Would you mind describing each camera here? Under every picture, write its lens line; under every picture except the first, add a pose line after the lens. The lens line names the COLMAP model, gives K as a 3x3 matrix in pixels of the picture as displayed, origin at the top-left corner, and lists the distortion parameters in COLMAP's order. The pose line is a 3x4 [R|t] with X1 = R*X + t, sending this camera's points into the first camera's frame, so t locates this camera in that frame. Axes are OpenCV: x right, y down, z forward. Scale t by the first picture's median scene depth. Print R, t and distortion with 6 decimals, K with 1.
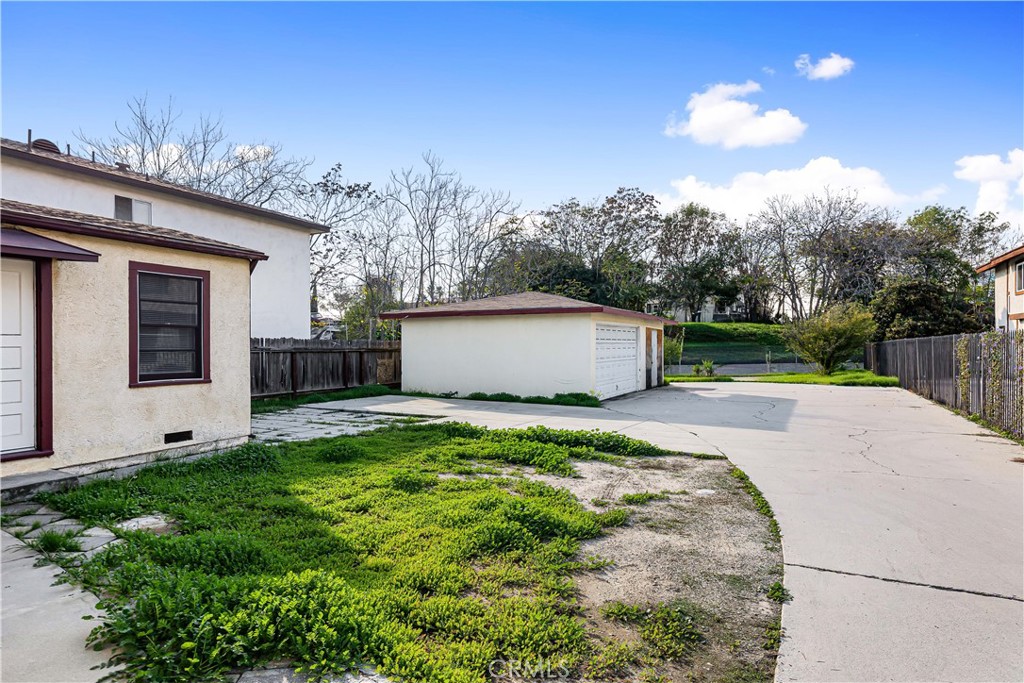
lens RADIAL K [[581.8, 0, 512.0], [0, 581.8, 341.5], [0, 0, 1]] dist [0.018883, 0.000156]
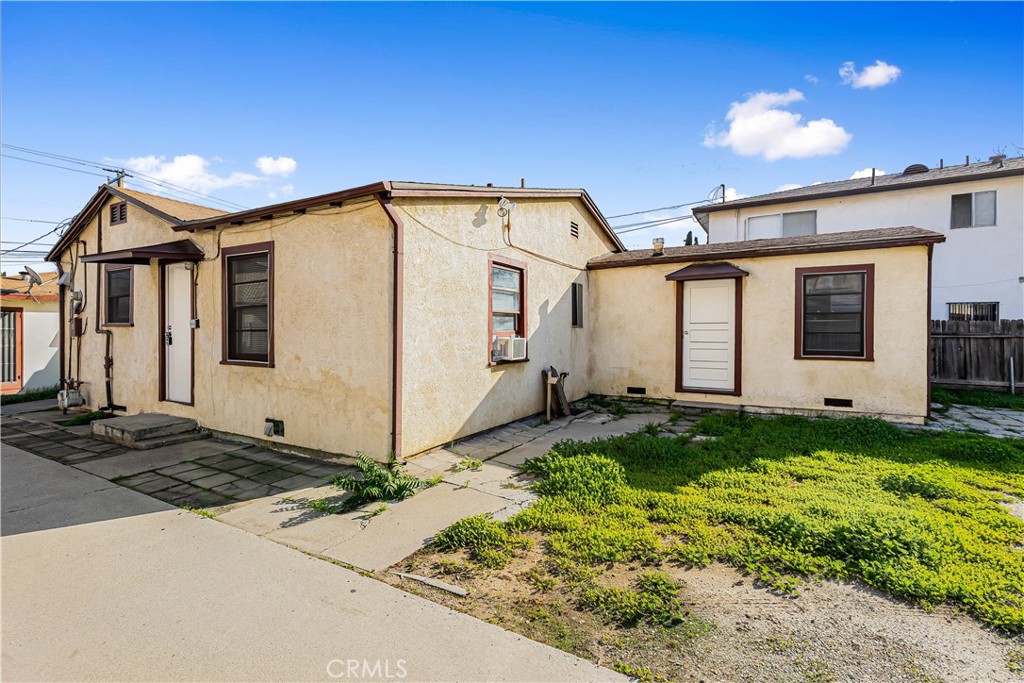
lens RADIAL K [[471.3, 0, 509.1], [0, 471.3, 331.9], [0, 0, 1]] dist [0.007366, -0.000144]
pose [[-0.052992, 0.002626, -0.998591, 0.502697], [0.004459, 0.999987, 0.002393, 0.008311], [0.998585, -0.004326, -0.053003, 0.383155]]
